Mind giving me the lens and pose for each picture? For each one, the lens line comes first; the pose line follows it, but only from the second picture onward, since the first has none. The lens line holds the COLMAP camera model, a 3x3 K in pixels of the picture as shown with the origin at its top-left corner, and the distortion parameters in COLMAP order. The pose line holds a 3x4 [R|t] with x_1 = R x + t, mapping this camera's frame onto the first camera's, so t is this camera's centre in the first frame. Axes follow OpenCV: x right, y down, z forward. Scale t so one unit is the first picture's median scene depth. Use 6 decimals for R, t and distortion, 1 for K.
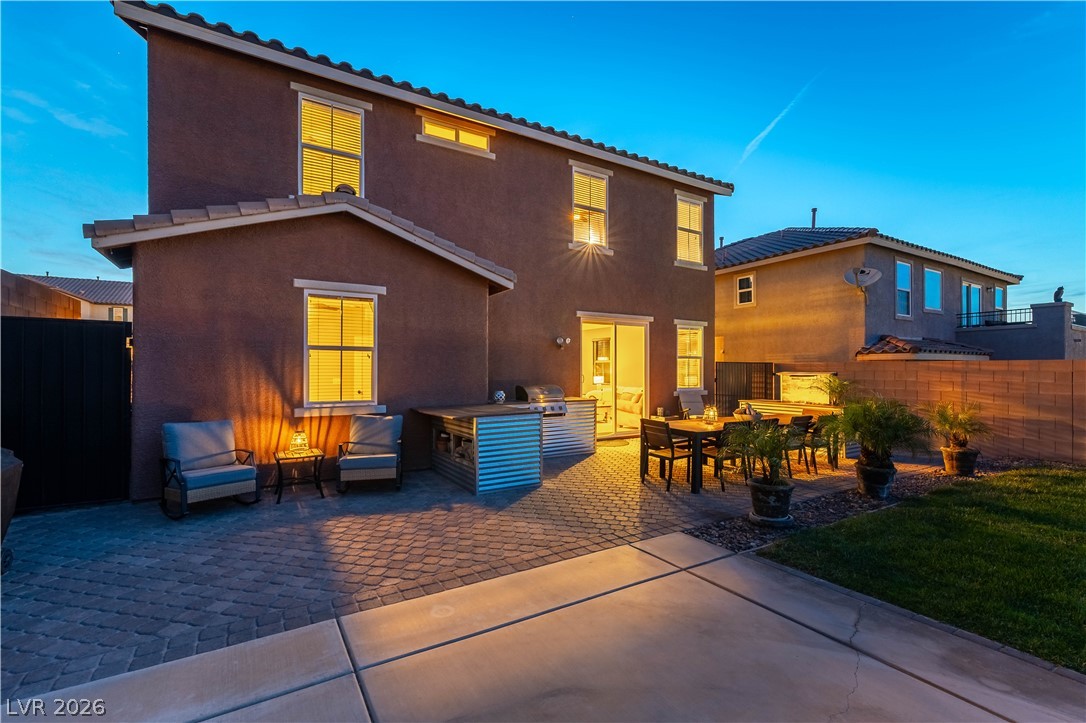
lens RADIAL K [[470.8, 0, 543.2], [0, 470.8, 370.9], [0, 0, 1]] dist [0.000261, -0.000008]
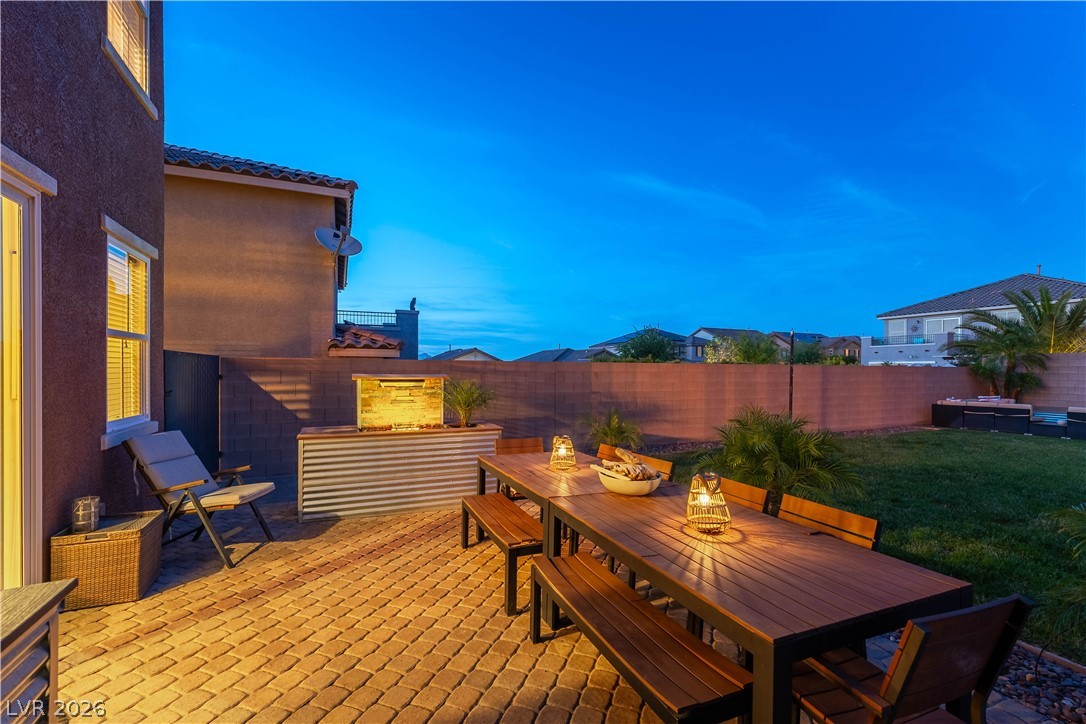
lens RADIAL K [[470.8, 0, 543.2], [0, 470.8, 371.4], [0, 0, 1]] dist [0.000261, -0.000008]
pose [[0.132266, -0.003306, 0.991209, -0.004364], [-0.002856, 0.999989, 0.003716, -0.003364], [-0.991210, -0.003322, 0.132256, 0.656577]]
